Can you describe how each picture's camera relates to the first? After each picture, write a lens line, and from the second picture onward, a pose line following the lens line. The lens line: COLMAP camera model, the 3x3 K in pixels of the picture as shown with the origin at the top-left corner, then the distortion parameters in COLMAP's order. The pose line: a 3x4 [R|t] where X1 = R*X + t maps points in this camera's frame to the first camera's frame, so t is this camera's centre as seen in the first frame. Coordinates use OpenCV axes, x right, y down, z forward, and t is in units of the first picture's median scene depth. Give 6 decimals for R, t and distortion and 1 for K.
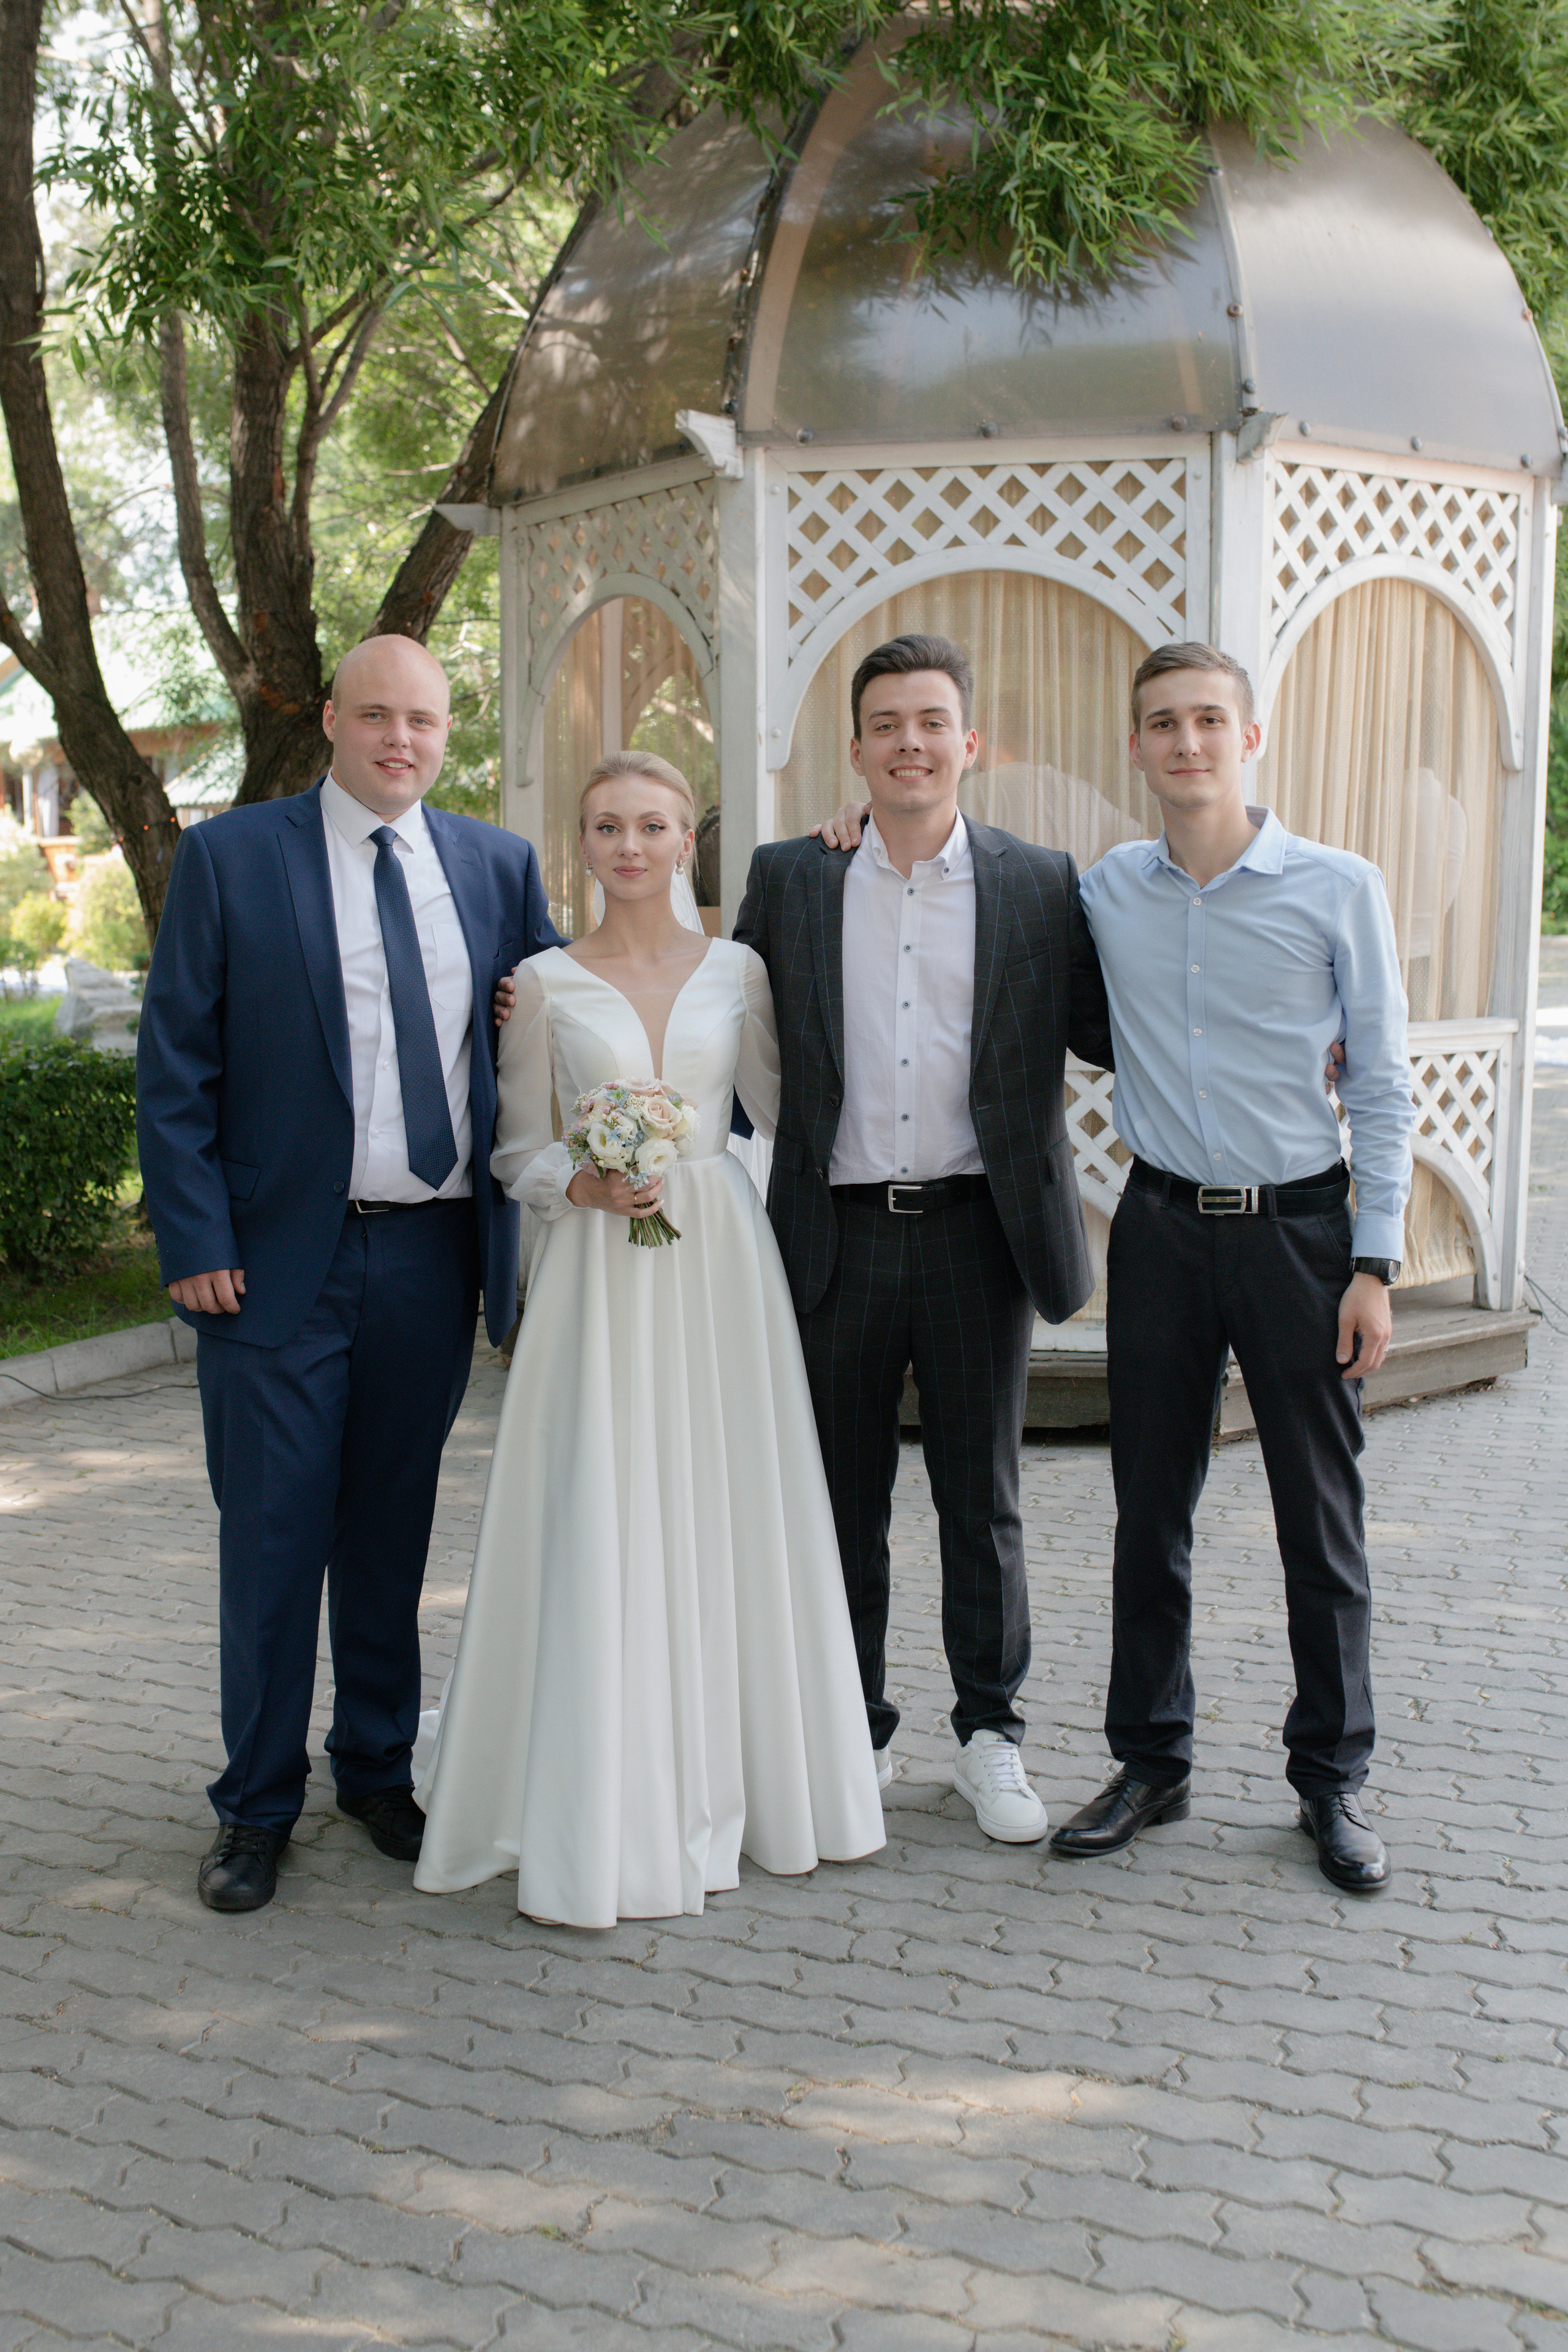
lens RADIAL K [[2370.1, 0, 780.1], [0, 2370.1, 1115.0], [0, 0, 1]] dist [-0.046150, 0.044044]
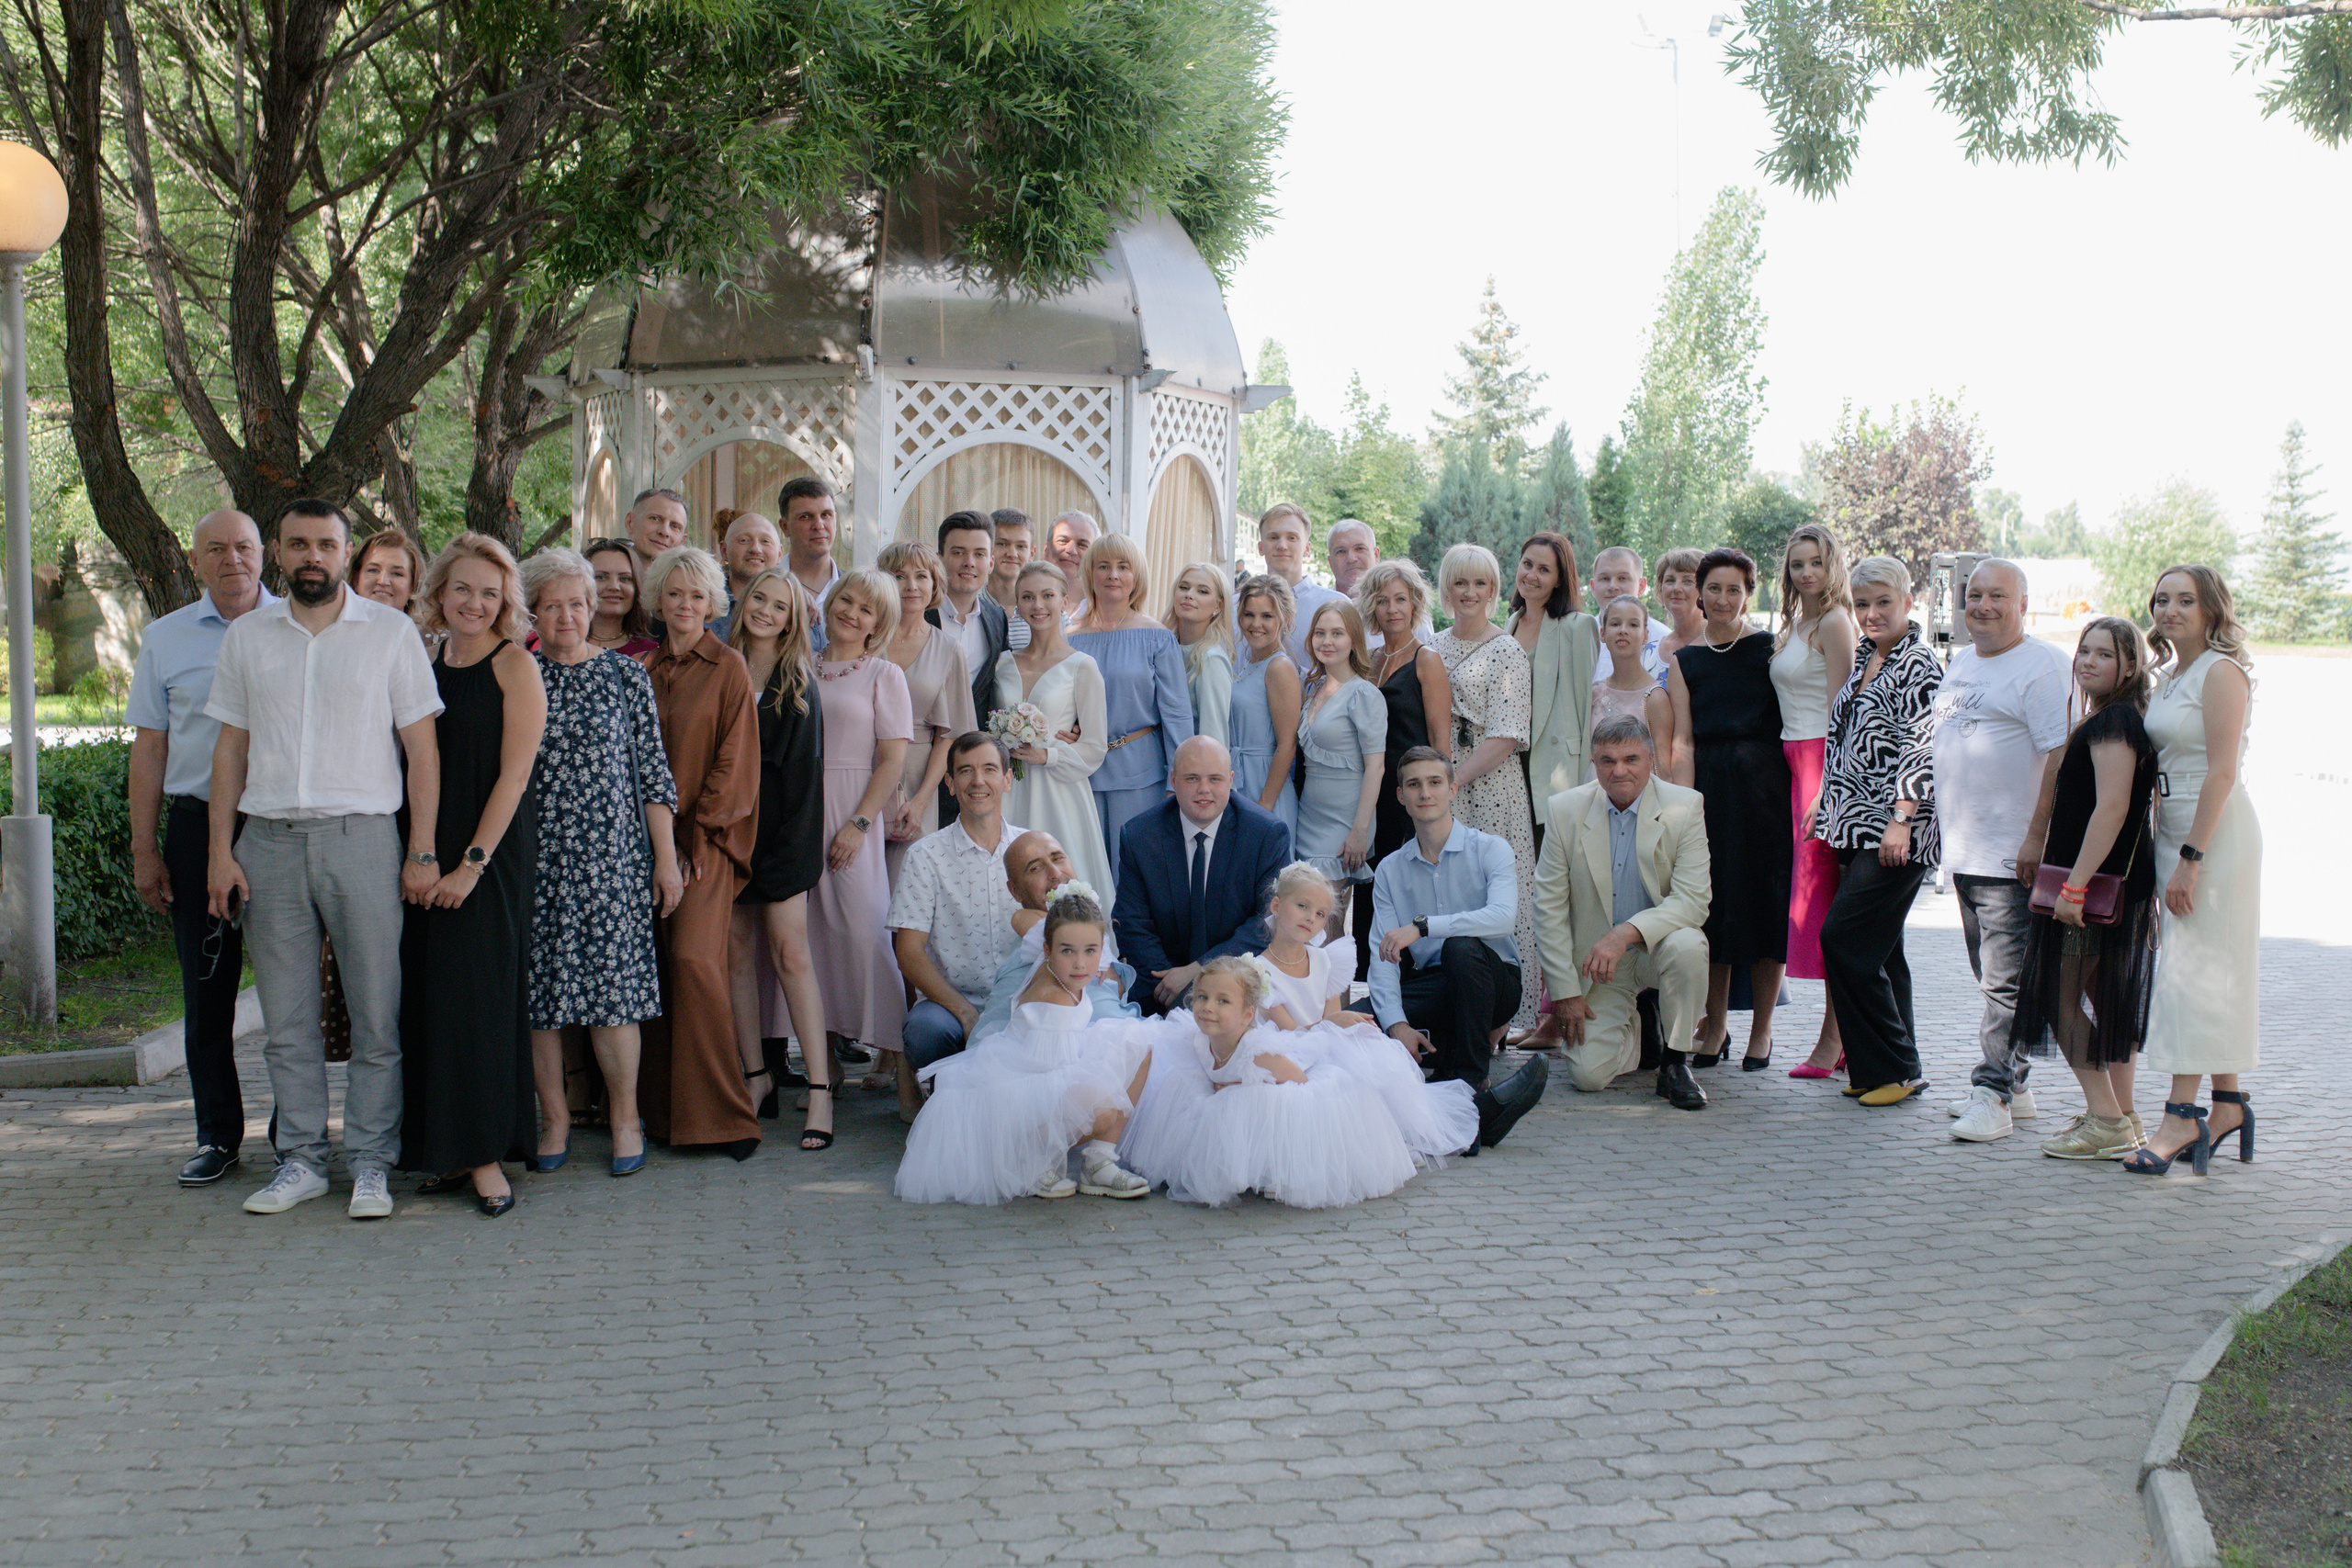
lens RADIAL K [[2520.5, 0, 1201.6], [0, 2520.5, 682.8], [0, 0, 1]] dist [-0.034323, 0.000844]
pose [[0.844279, -0.003140, 0.535895, -0.789119], [0.045074, 0.996856, -0.065171, 0.073373], [-0.534005, 0.079178, 0.841766, -0.628397]]
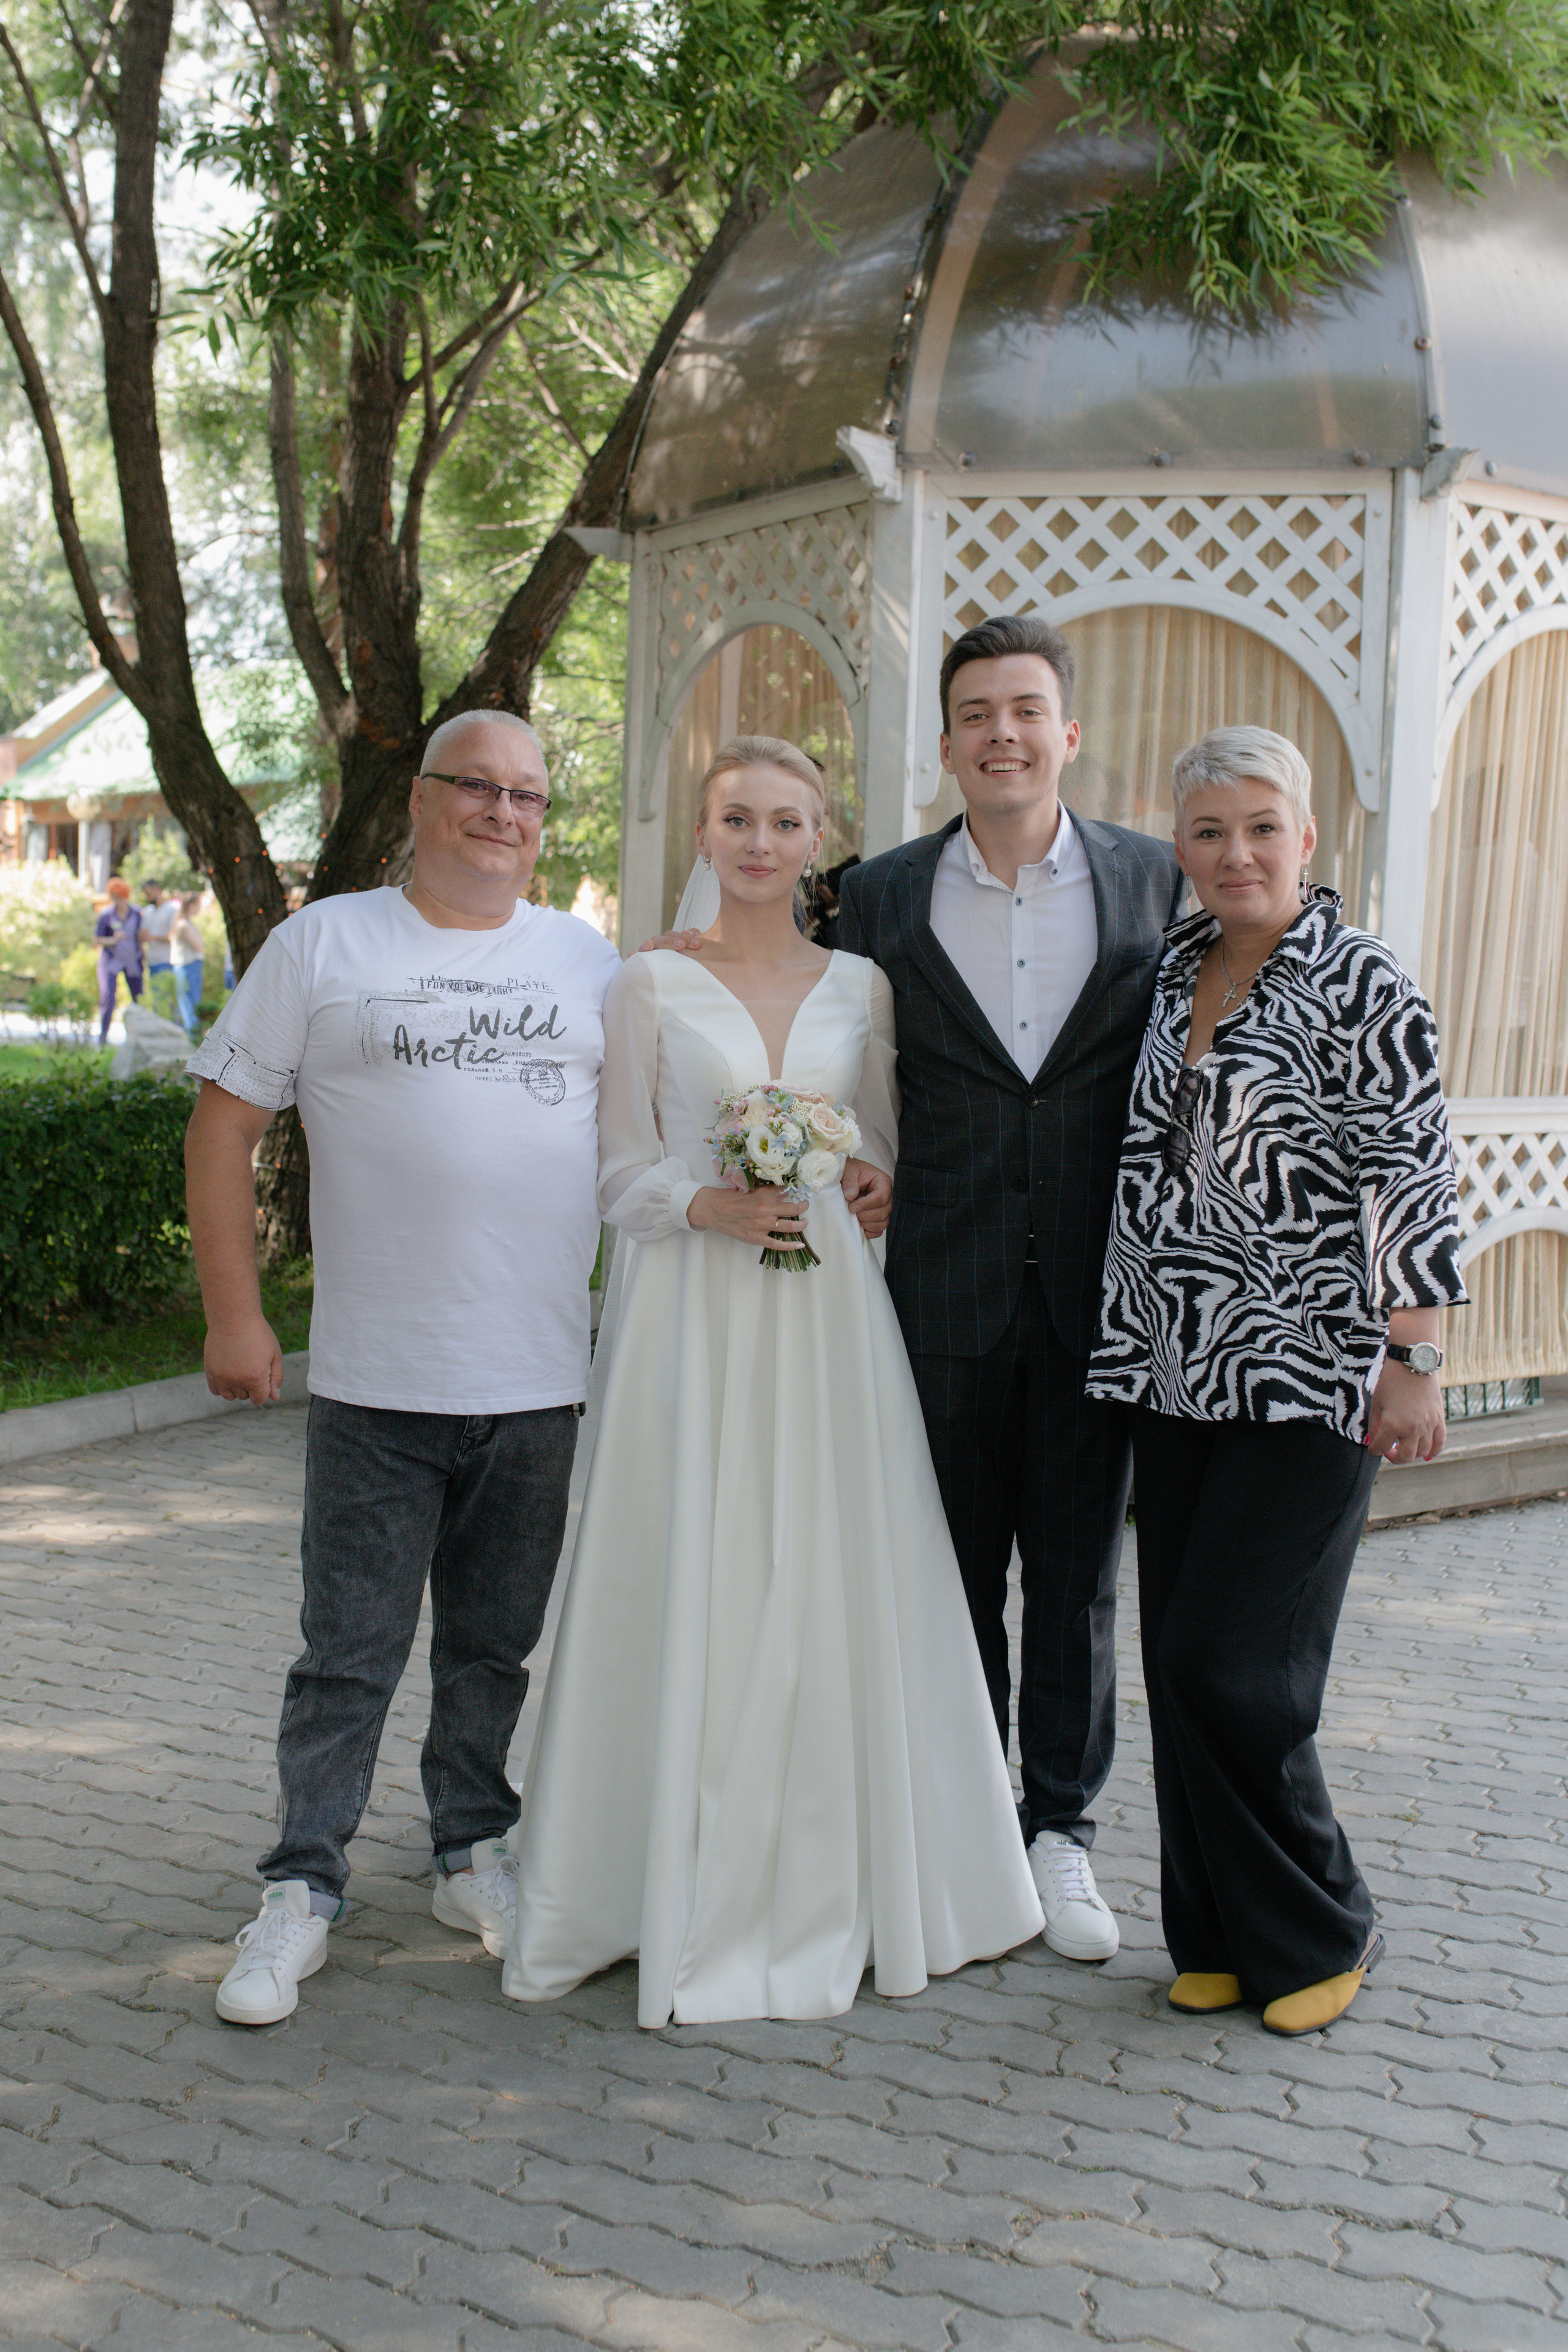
lens RADIAL K [[2372.9, 0, 778.3], [0, 2372.9, 1116.7], [0, 0, 1]] dist [-0.044625, 0.049211]
pose [[0.999263, 0.036180, -0.012841, -0.044425], [-0.036623, 0.998675, -0.036146, 0.016856], [0.011517, 0.036589, 0.999264, 0.048046]]
